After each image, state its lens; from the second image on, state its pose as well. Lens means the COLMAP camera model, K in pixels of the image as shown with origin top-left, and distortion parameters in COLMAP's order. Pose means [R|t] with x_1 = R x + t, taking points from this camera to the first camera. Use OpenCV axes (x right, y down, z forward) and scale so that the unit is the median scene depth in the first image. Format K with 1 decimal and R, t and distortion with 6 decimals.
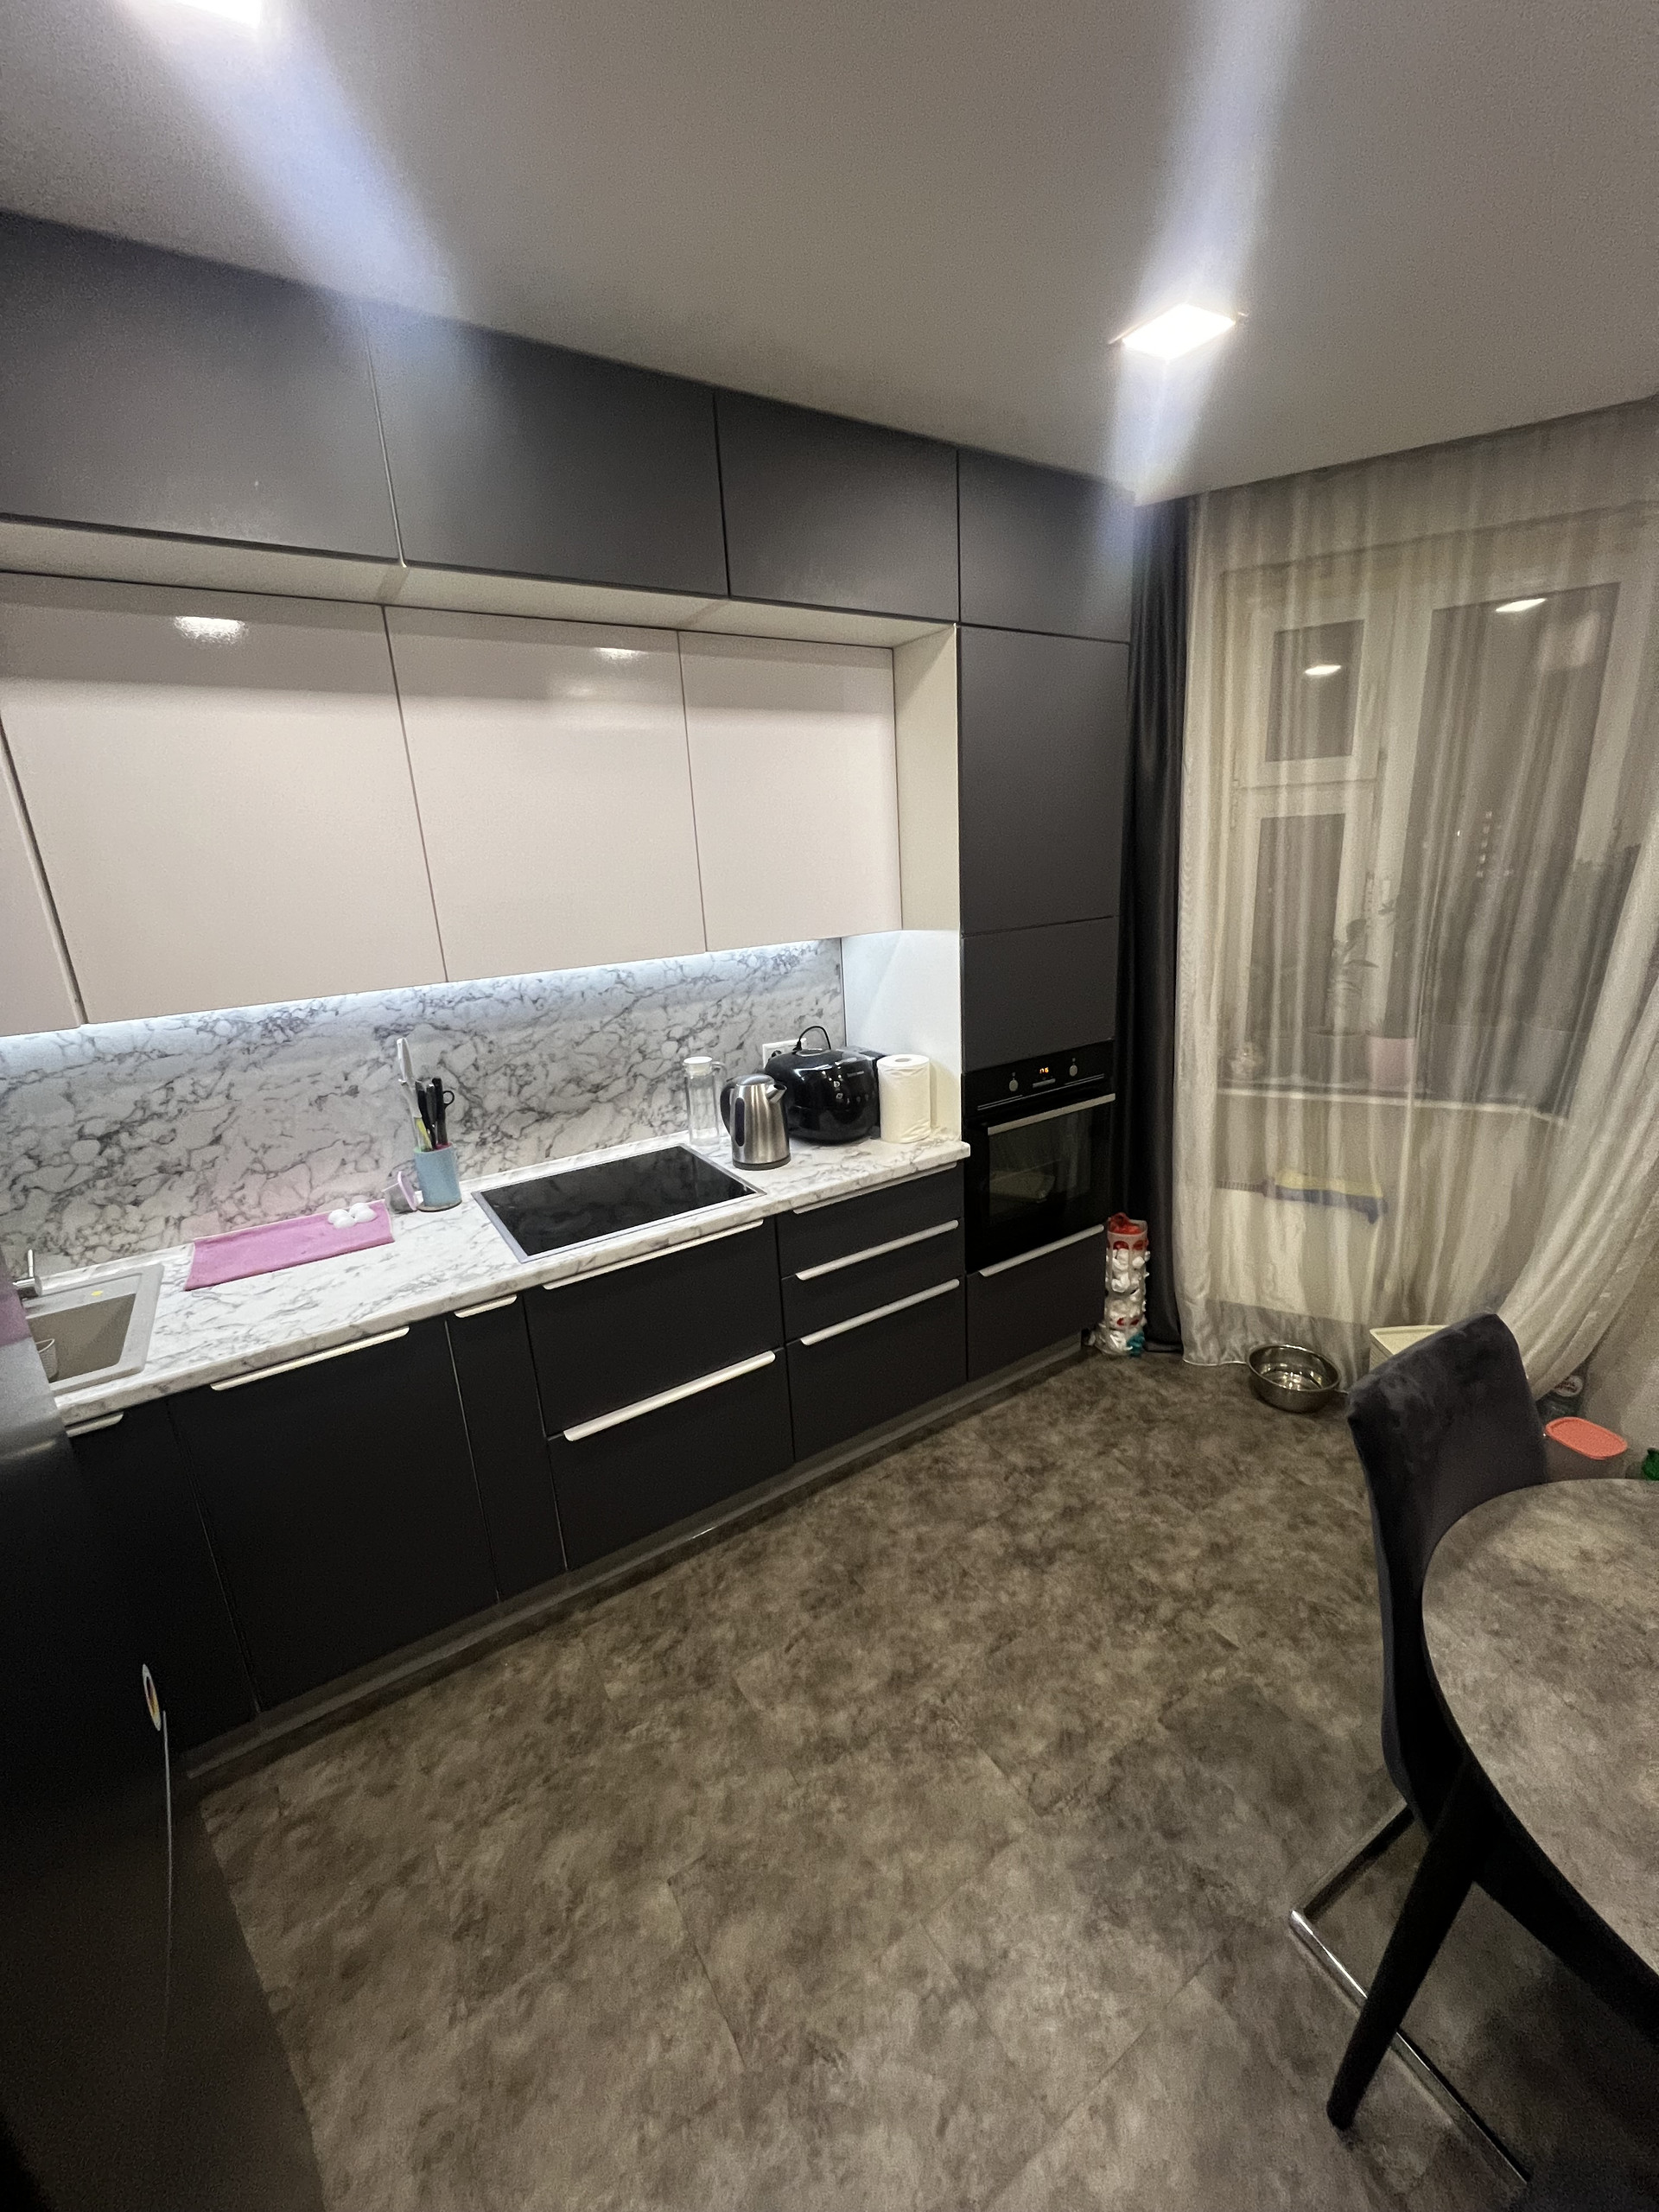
lens RADIAL K [[879.8, 0, 835.5], [0, 879.8, 1099.8], [0, 0, 1]] dist [-0.002758, 0.000193]
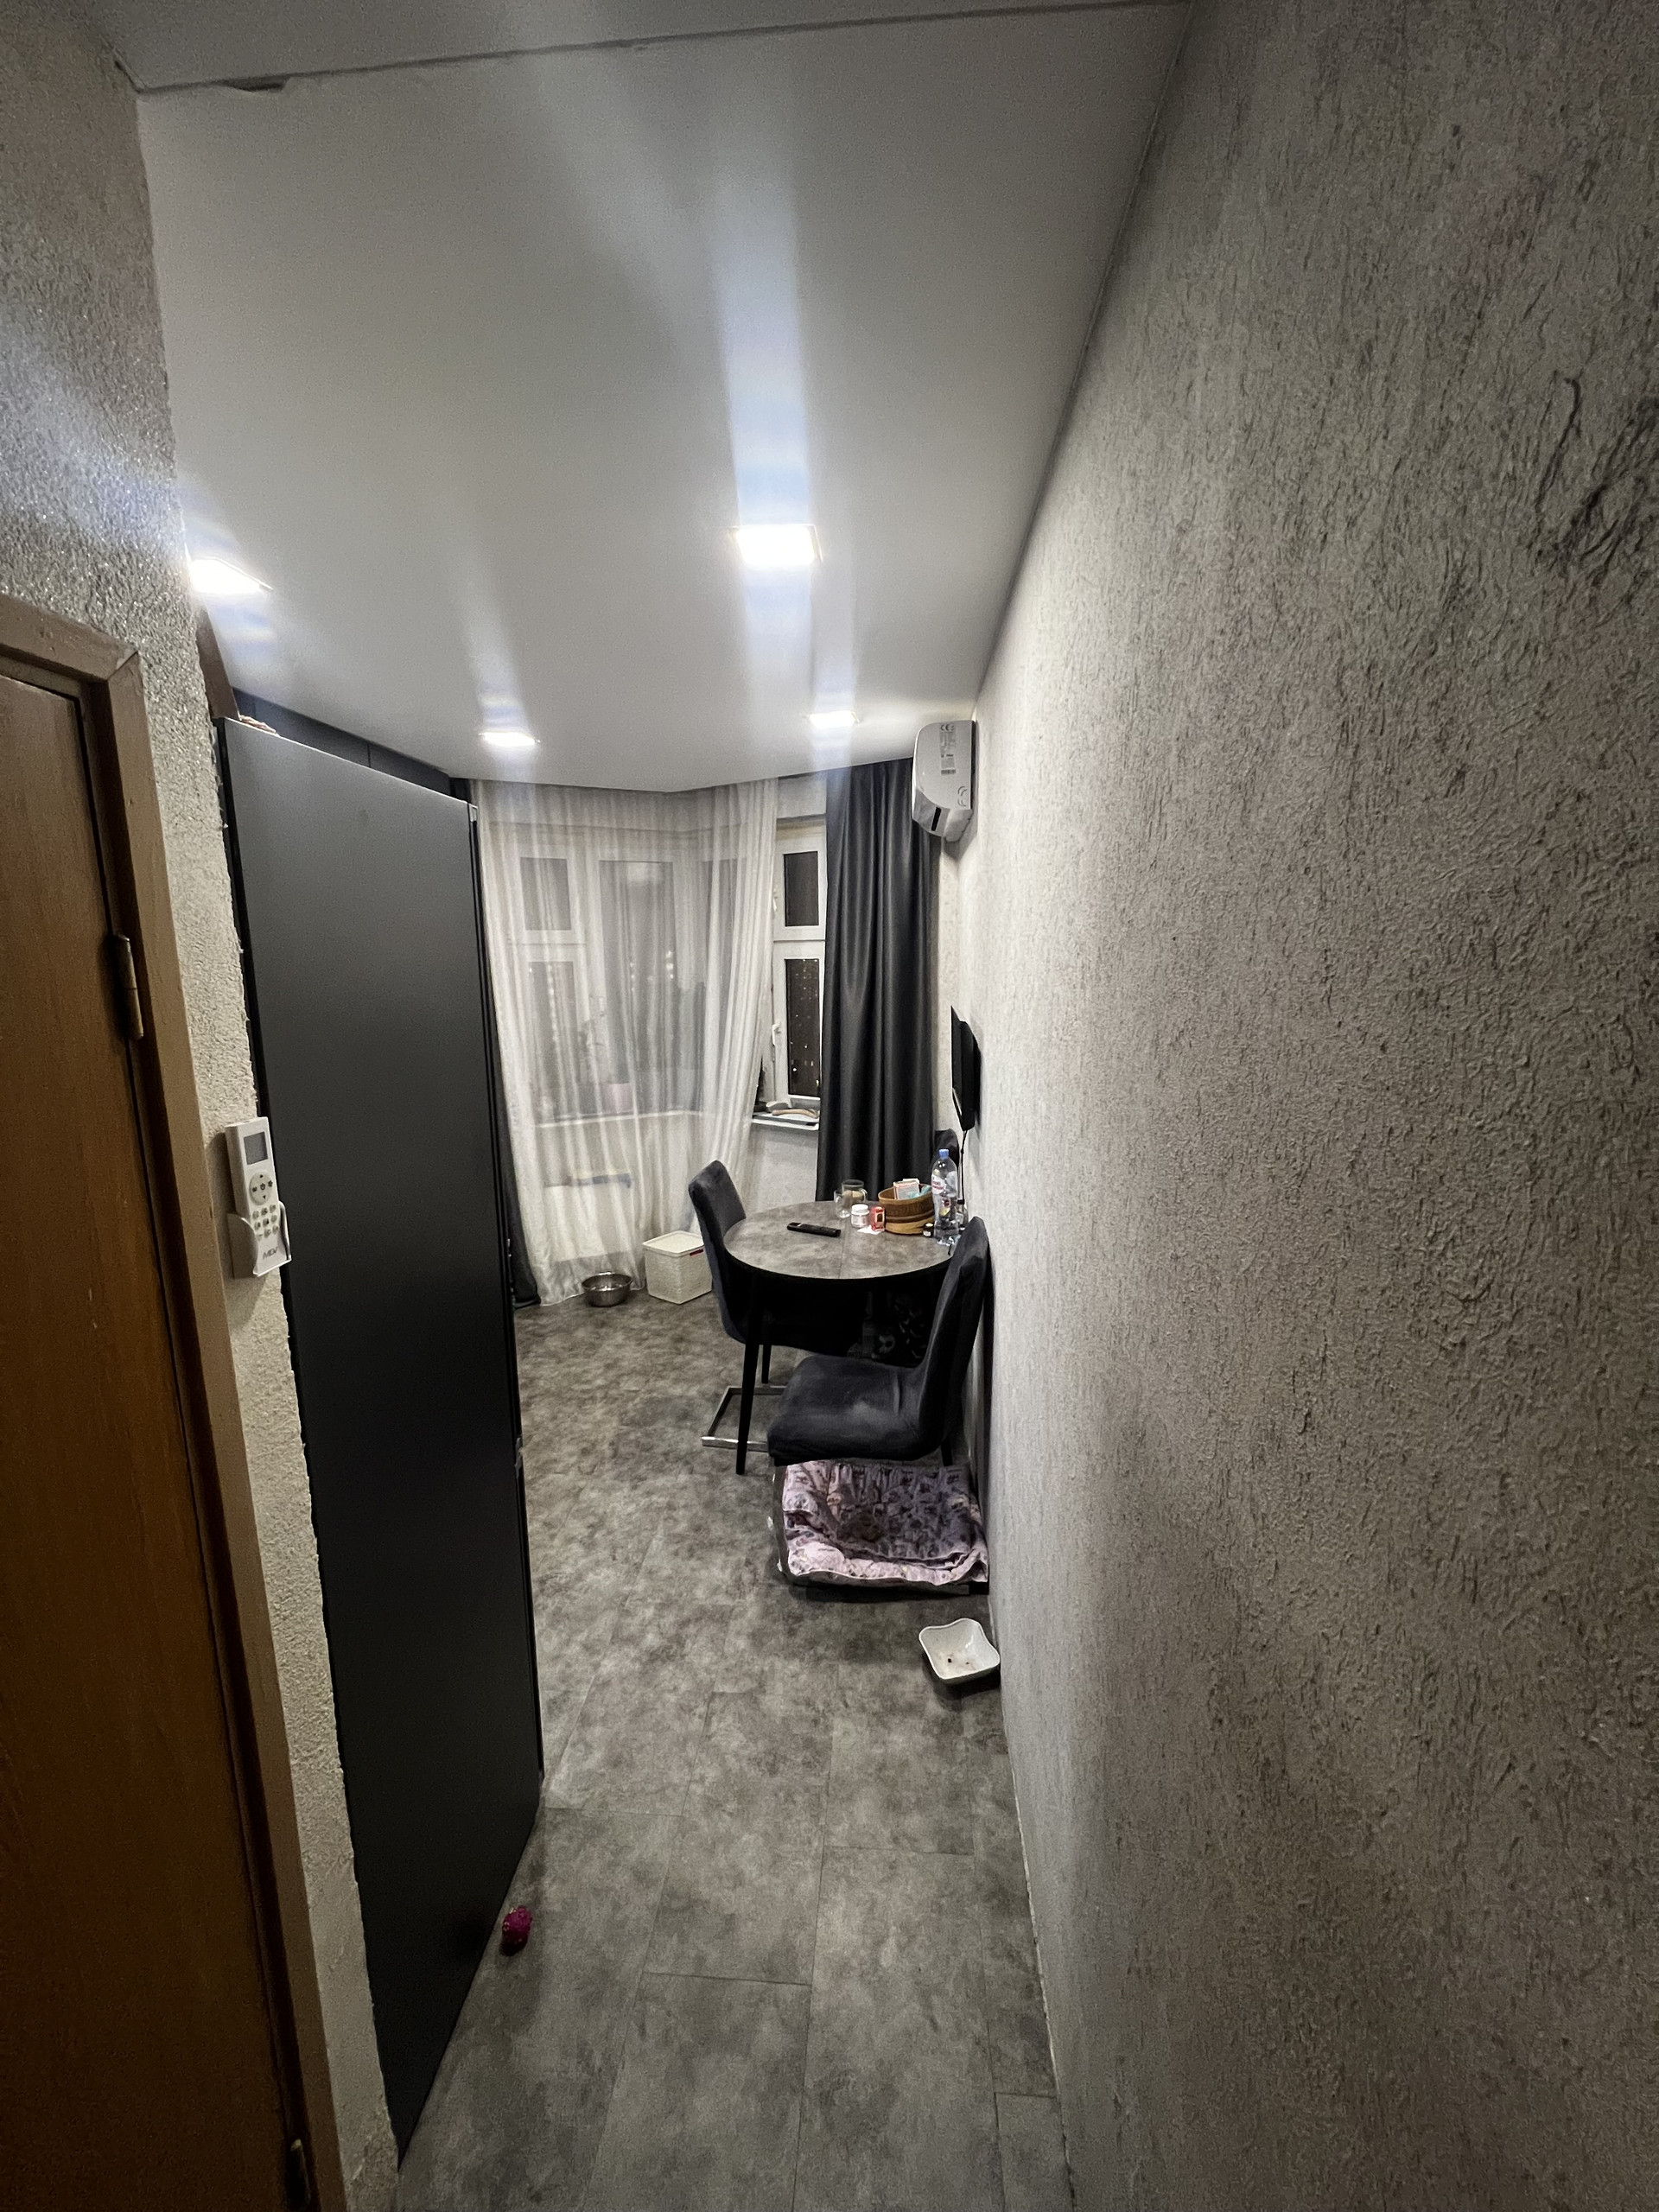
lens RADIAL K [[879.8, 0, 835.5], [0, 879.8, 1099.8], [0, 0, 1]] dist [-0.002758, 0.000193]
pose [[0.599450, -0.084576, 0.795931, -0.648717], [0.196949, 0.979414, -0.044258, 0.155461], [-0.775803, 0.183289, 0.603767, -0.510397]]
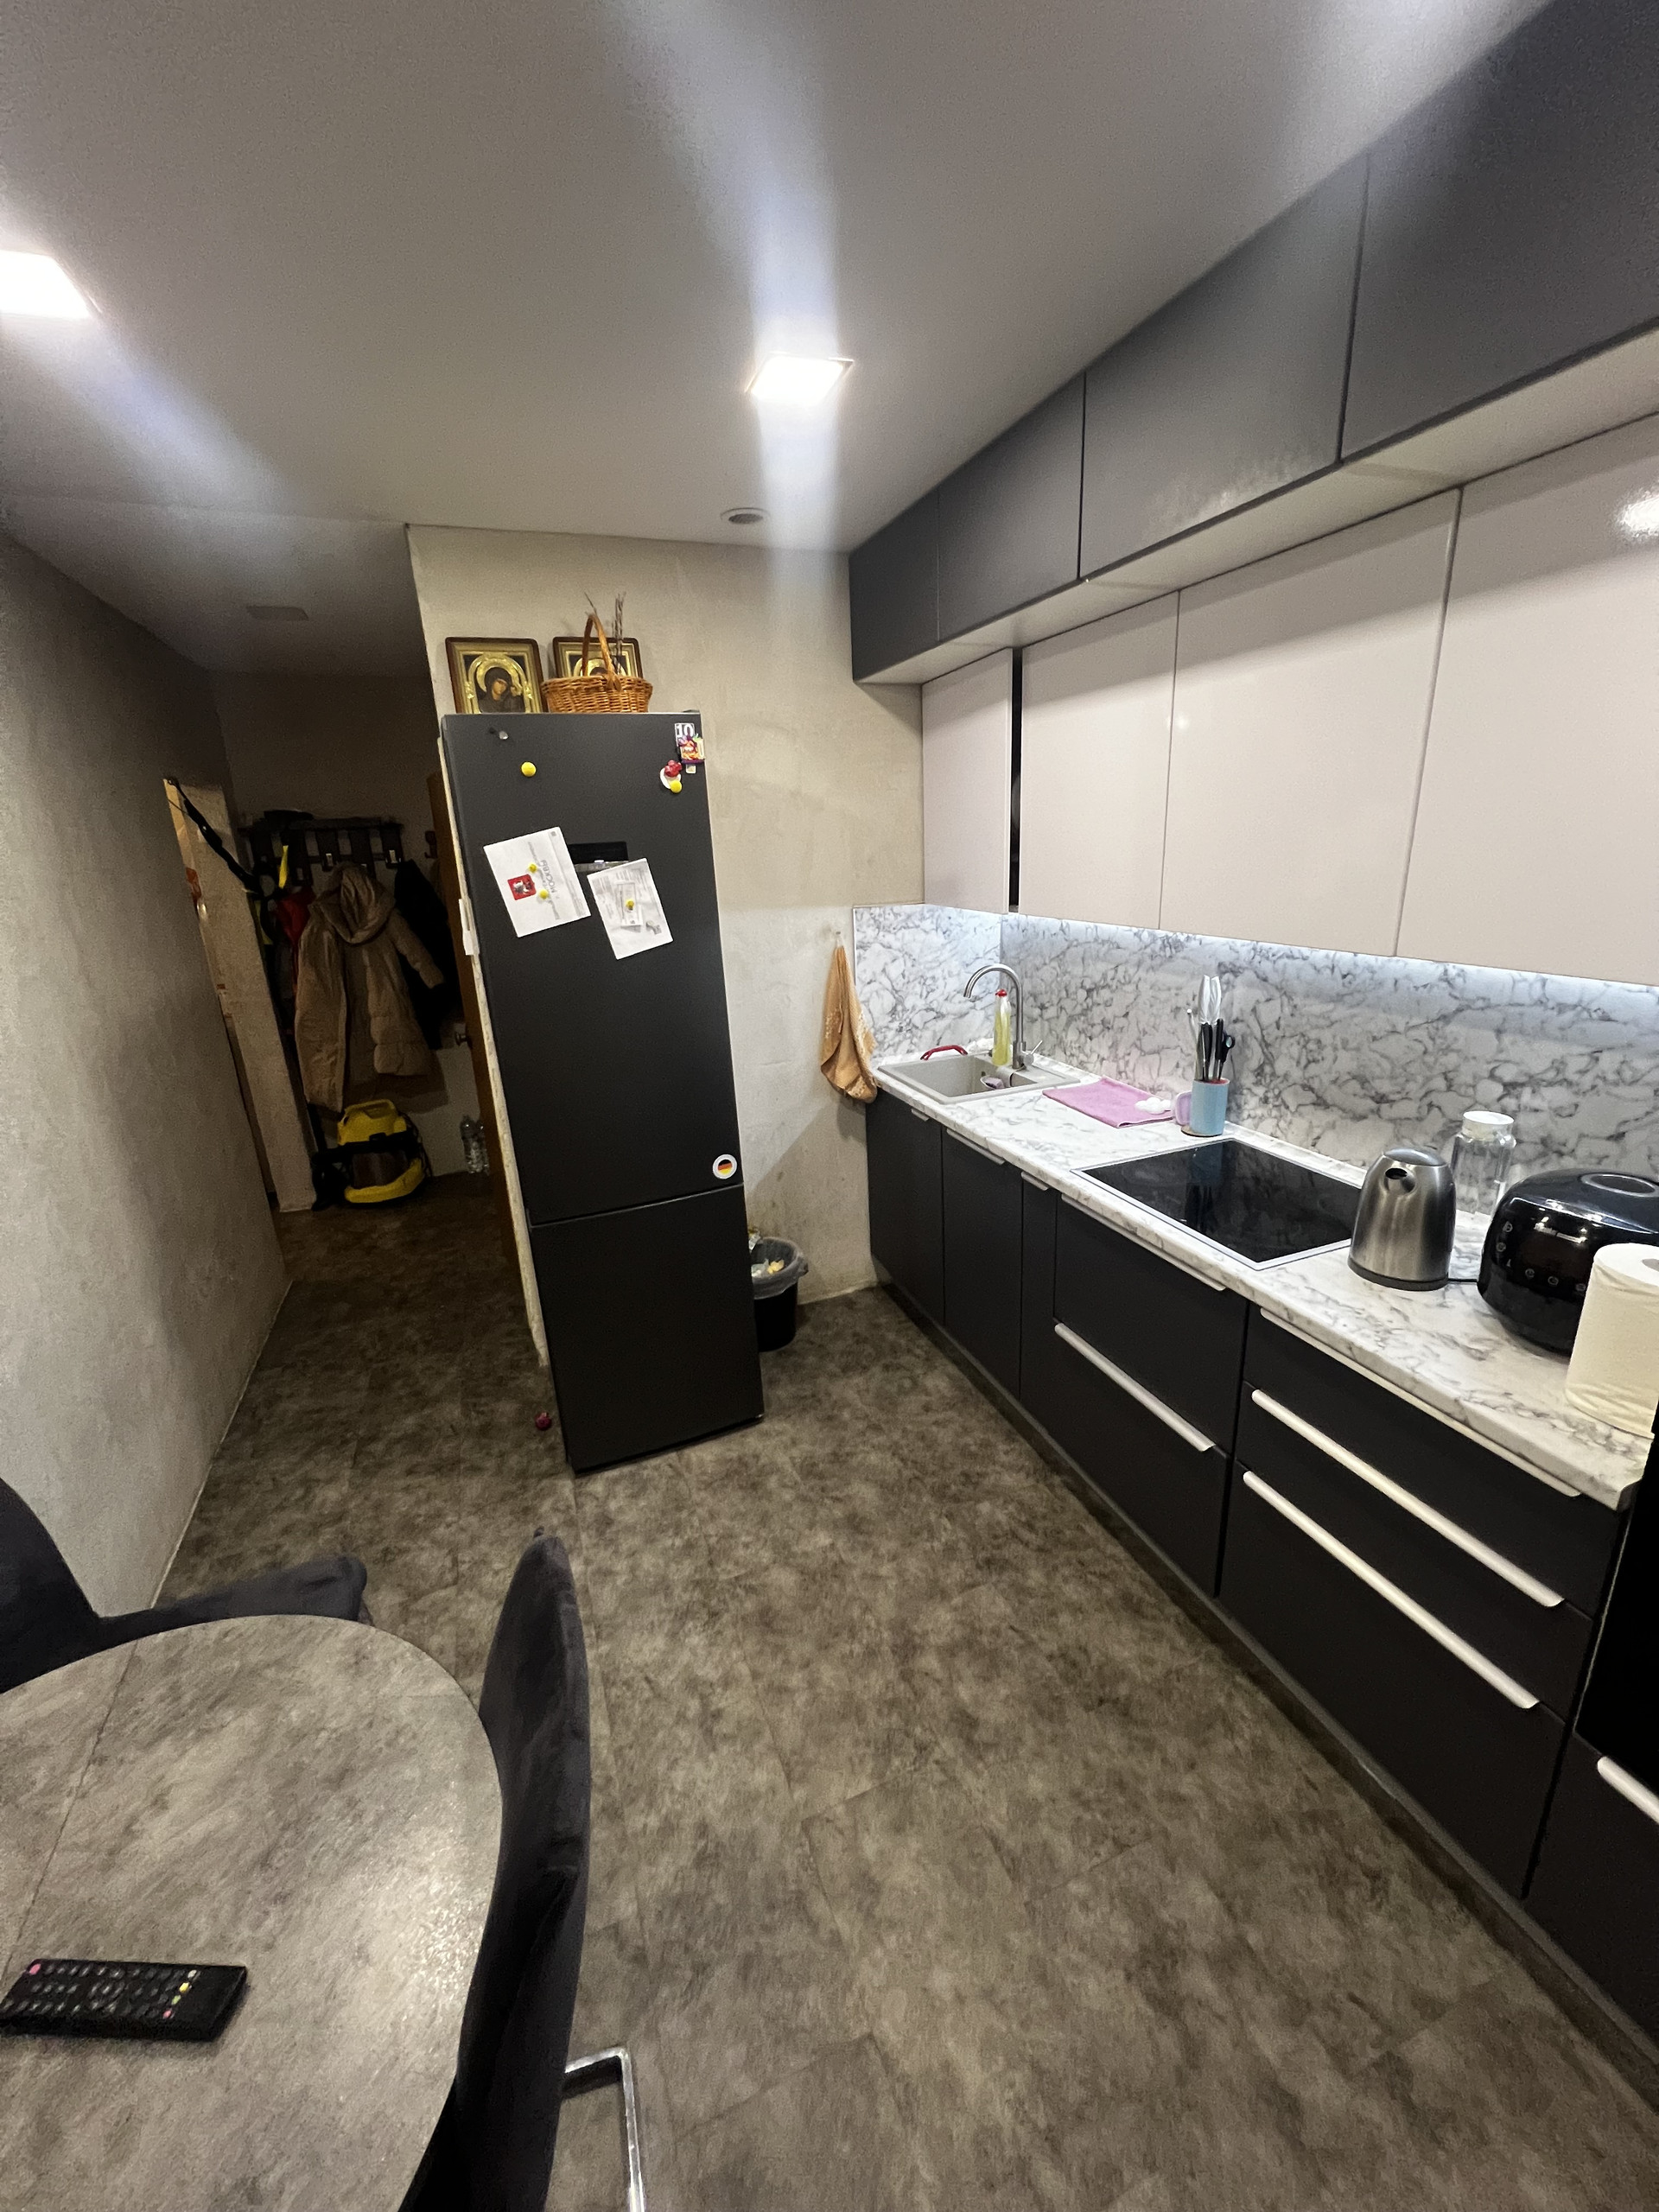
lens RADIAL K [[879.8, 0, 835.5], [0, 879.8, 1099.8], [0, 0, 1]] dist [-0.002758, 0.000193]
pose [[-0.192309, 0.340964, -0.920196, 0.637511], [-0.215136, 0.900240, 0.378530, -0.235149], [0.957462, 0.270762, -0.099770, 0.666959]]
